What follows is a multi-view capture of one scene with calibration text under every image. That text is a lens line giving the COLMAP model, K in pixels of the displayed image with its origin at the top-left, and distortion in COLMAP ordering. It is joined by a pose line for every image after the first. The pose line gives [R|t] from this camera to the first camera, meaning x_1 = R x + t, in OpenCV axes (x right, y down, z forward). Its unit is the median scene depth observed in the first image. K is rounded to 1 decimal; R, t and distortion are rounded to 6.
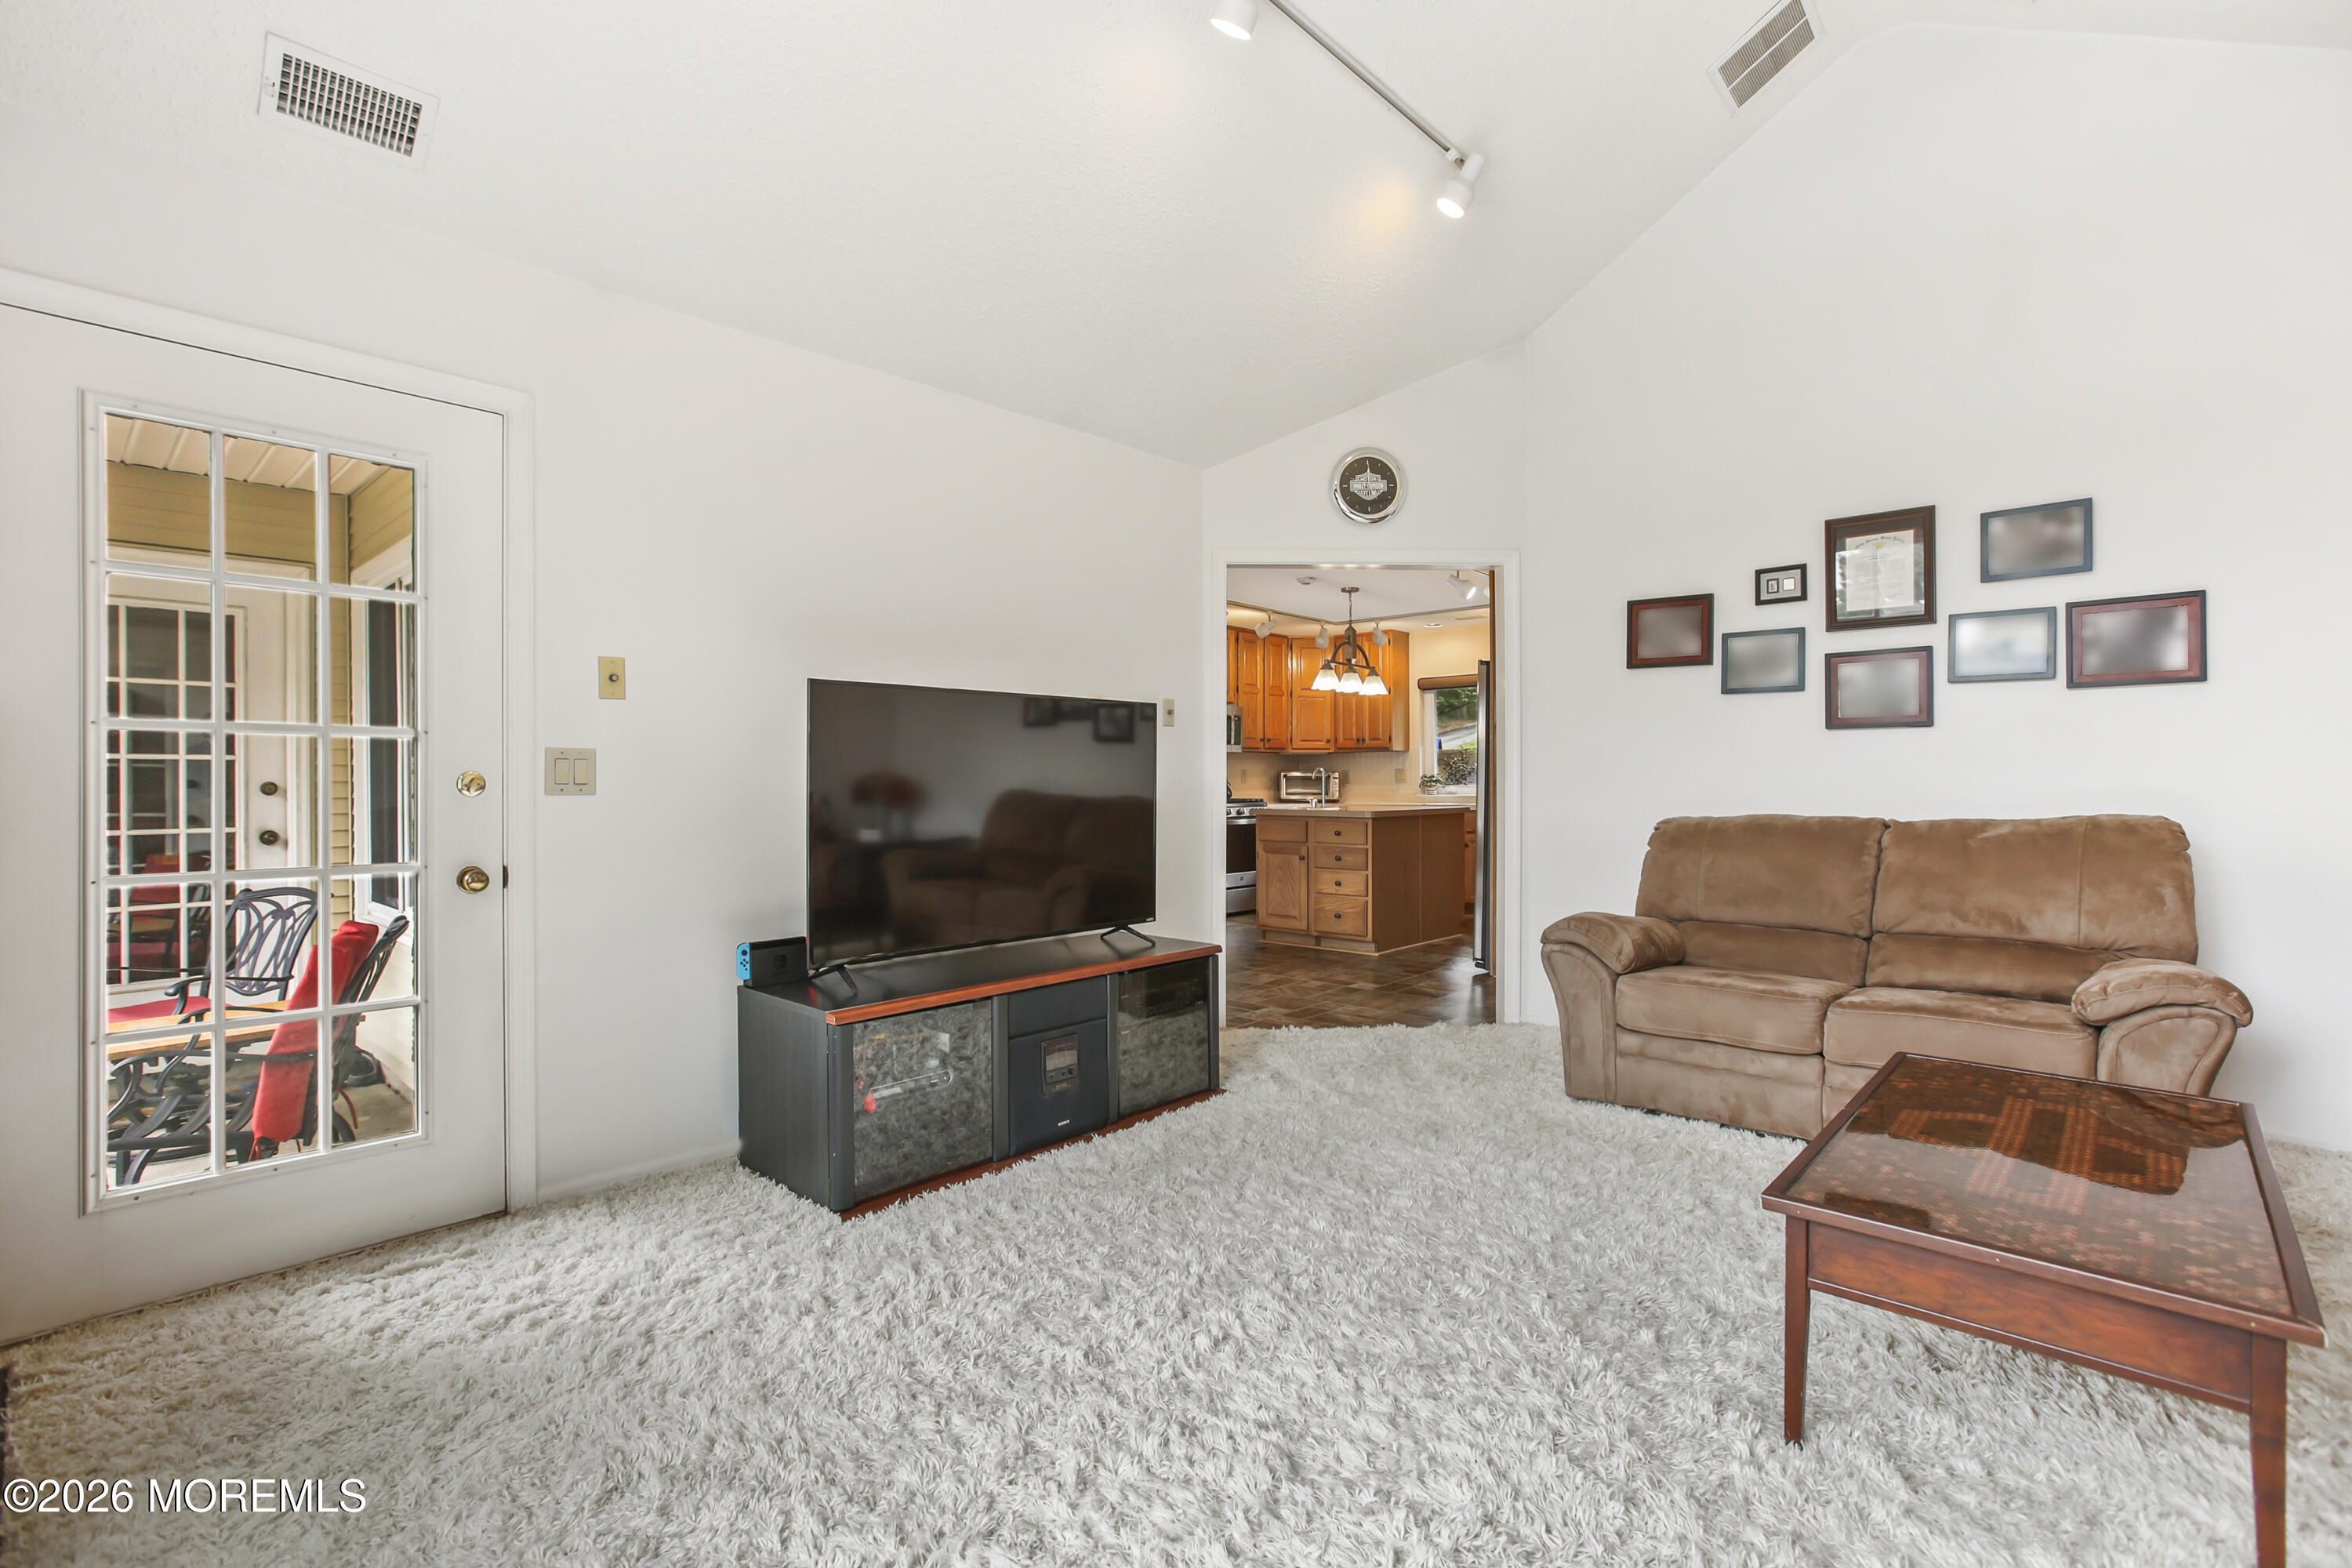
lens RADIAL K [[1088.2, 0, 1168.5], [0, 1088.2, 784.2], [0, 0, 1]] dist [-0.027147, 0.015562]
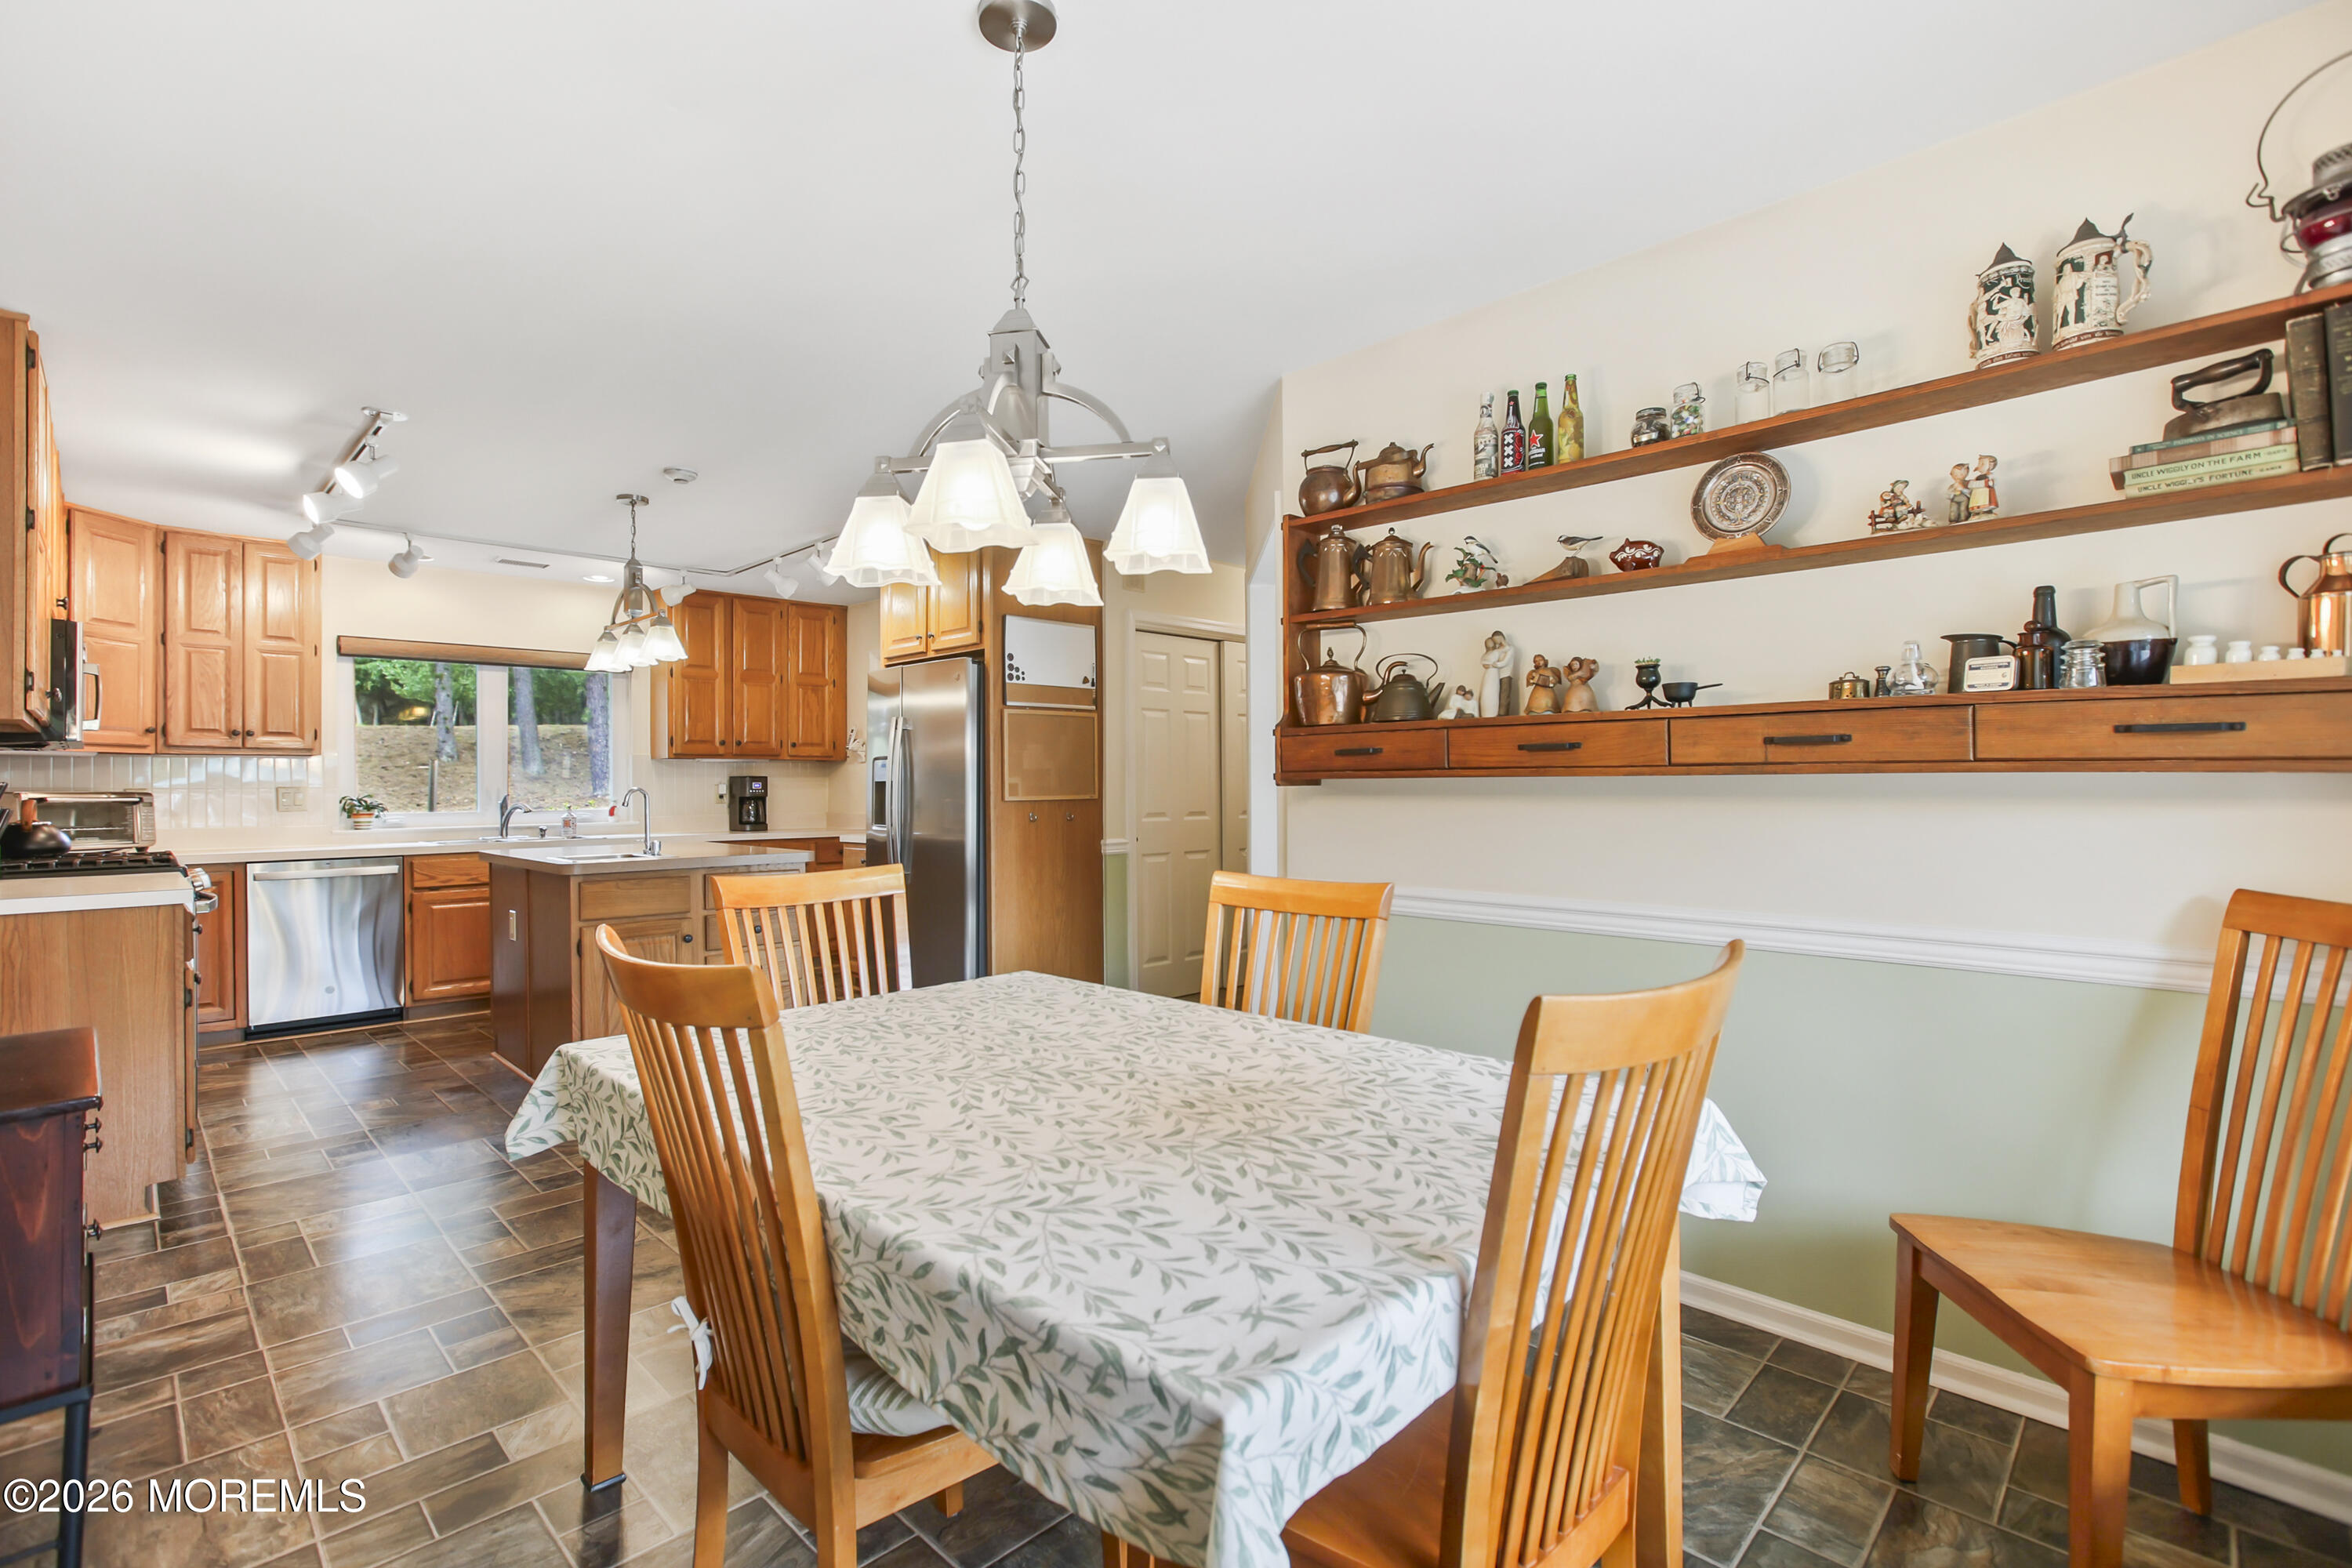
lens RADIAL K [[1088.2, 0, 1171.6], [0, 1088.2, 787.0], [0, 0, 1]] dist [-0.027147, 0.015562]
pose [[0.045659, 0.002969, 0.998953, -0.943827], [0.013410, 0.999904, -0.003584, -0.016145], [-0.998867, 0.013560, 0.045615, 1.451580]]
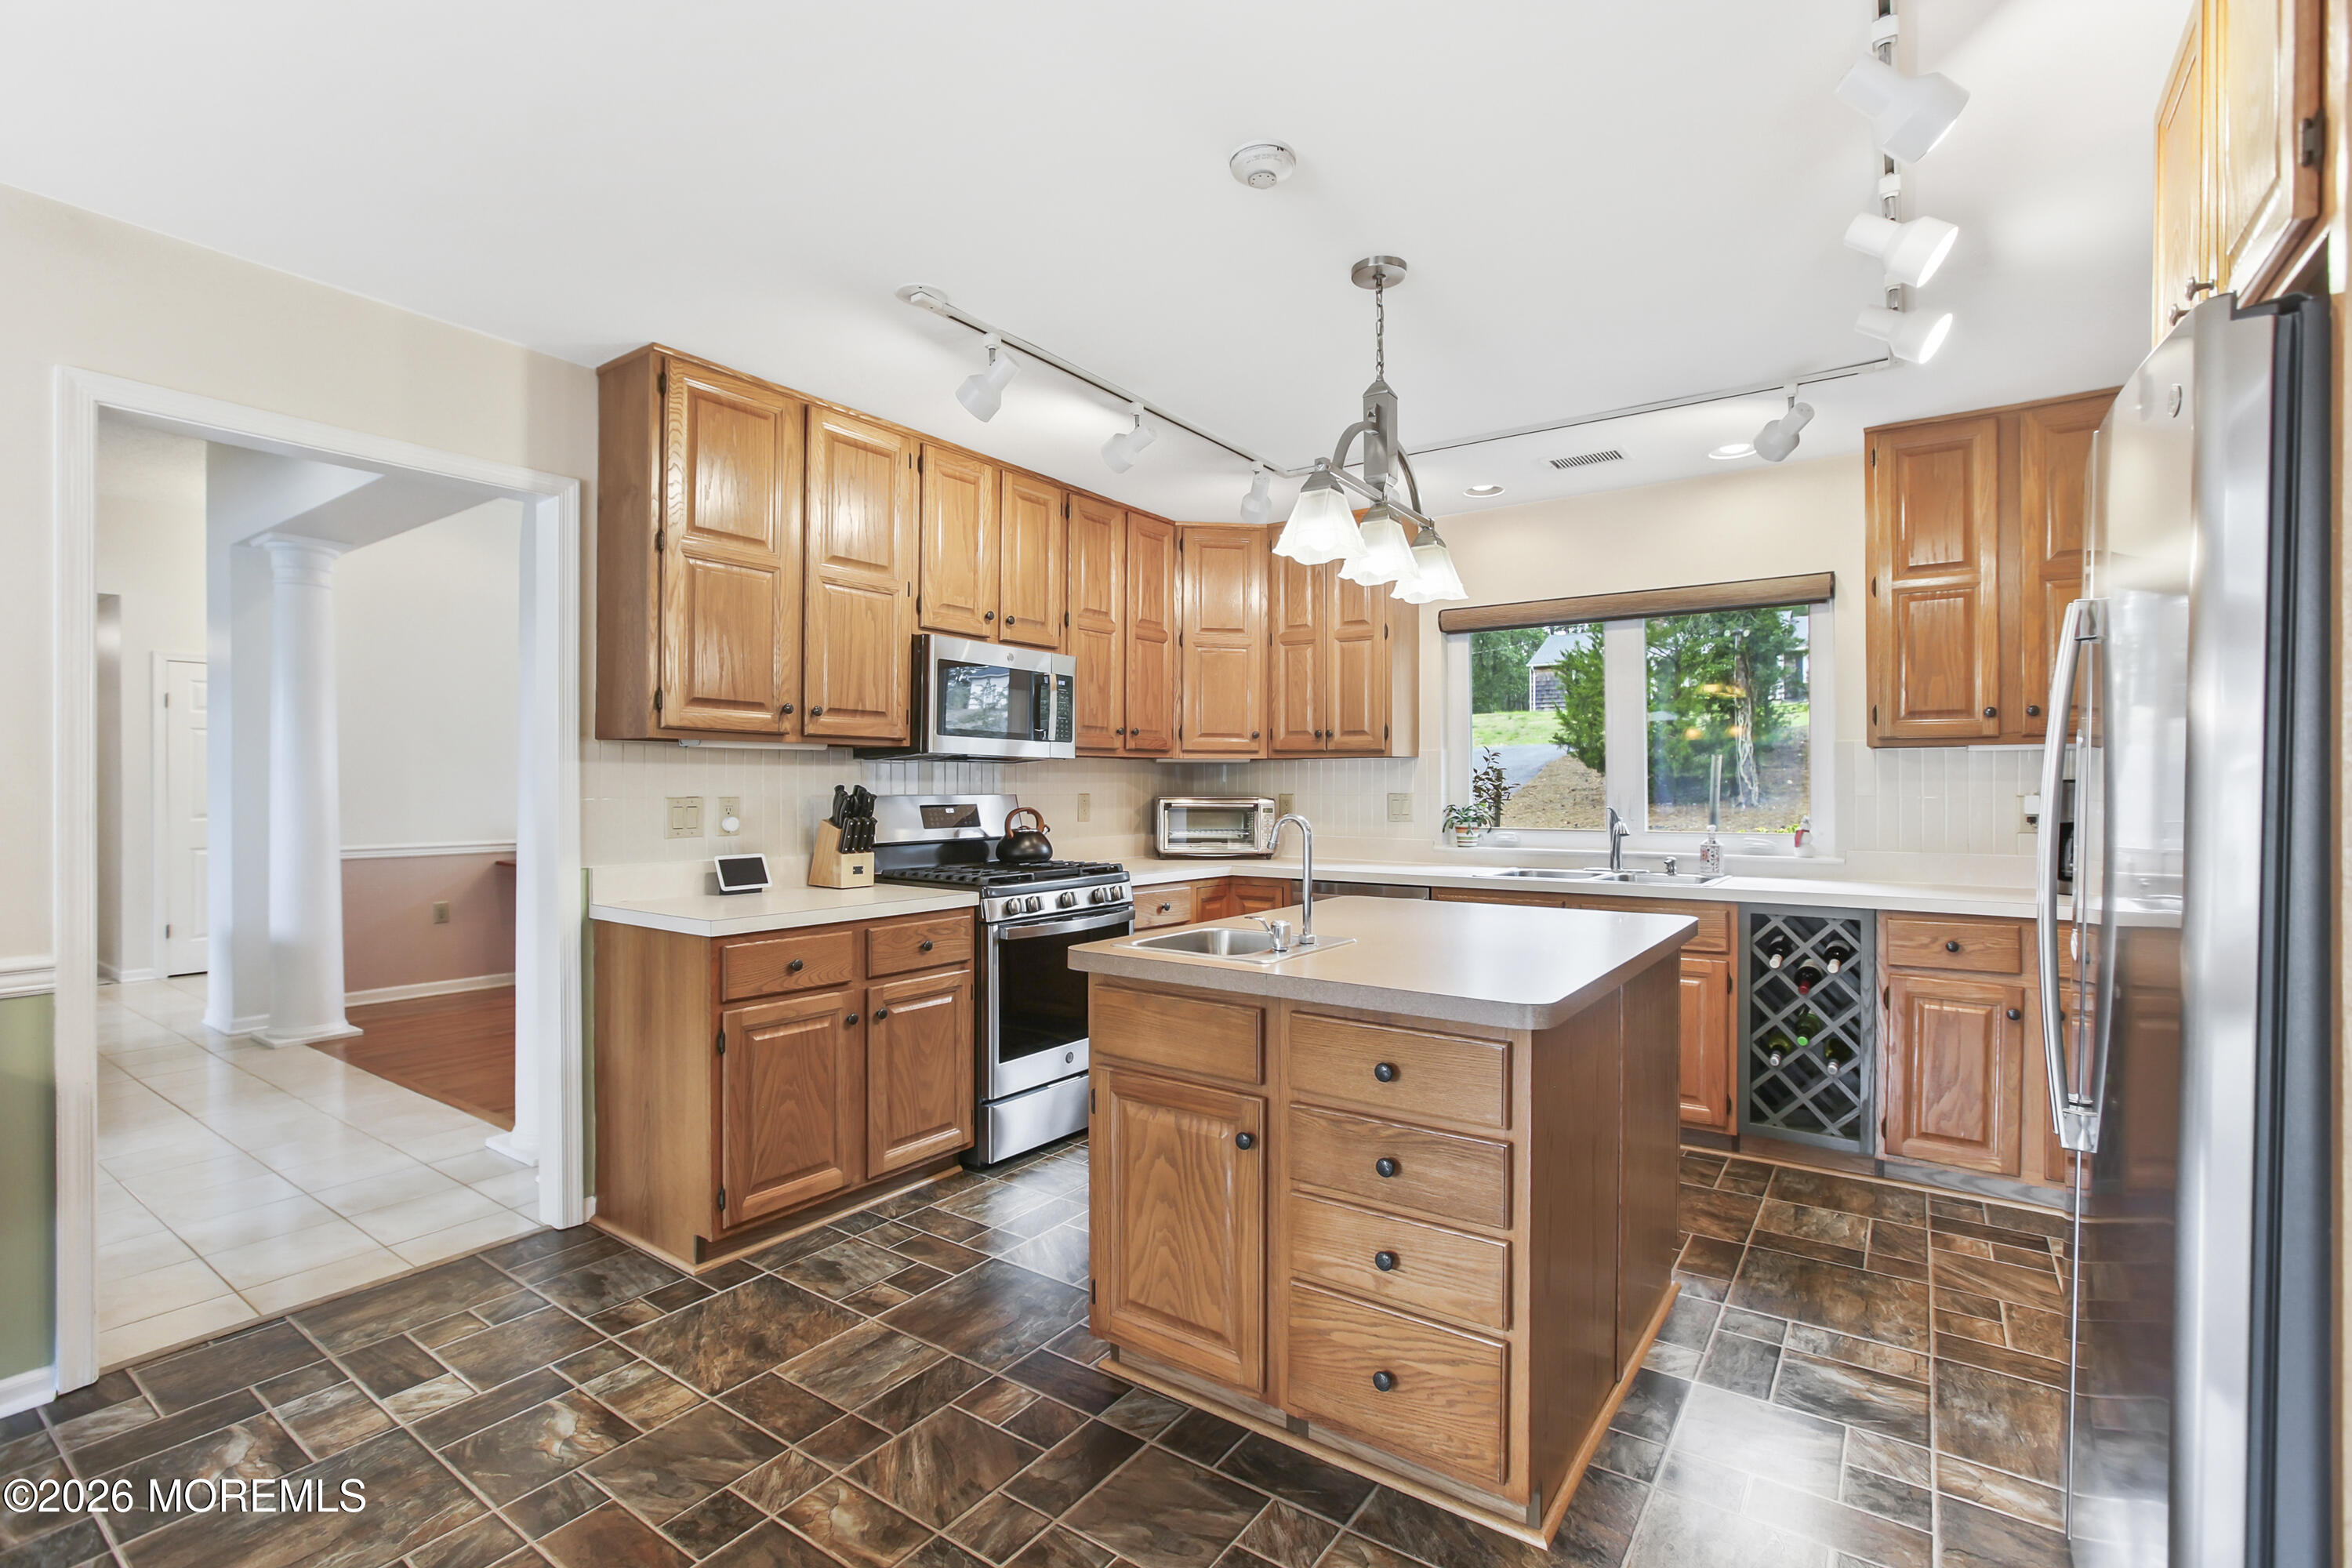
lens RADIAL K [[1088.2, 0, 1165.0], [0, 1088.2, 793.4], [0, 0, 1]] dist [-0.027147, 0.015562]
pose [[0.993479, 0.001724, 0.114001, 0.143714], [-0.001984, 0.999996, 0.002164, -0.042318], [-0.113996, -0.002376, 0.993478, 1.477874]]
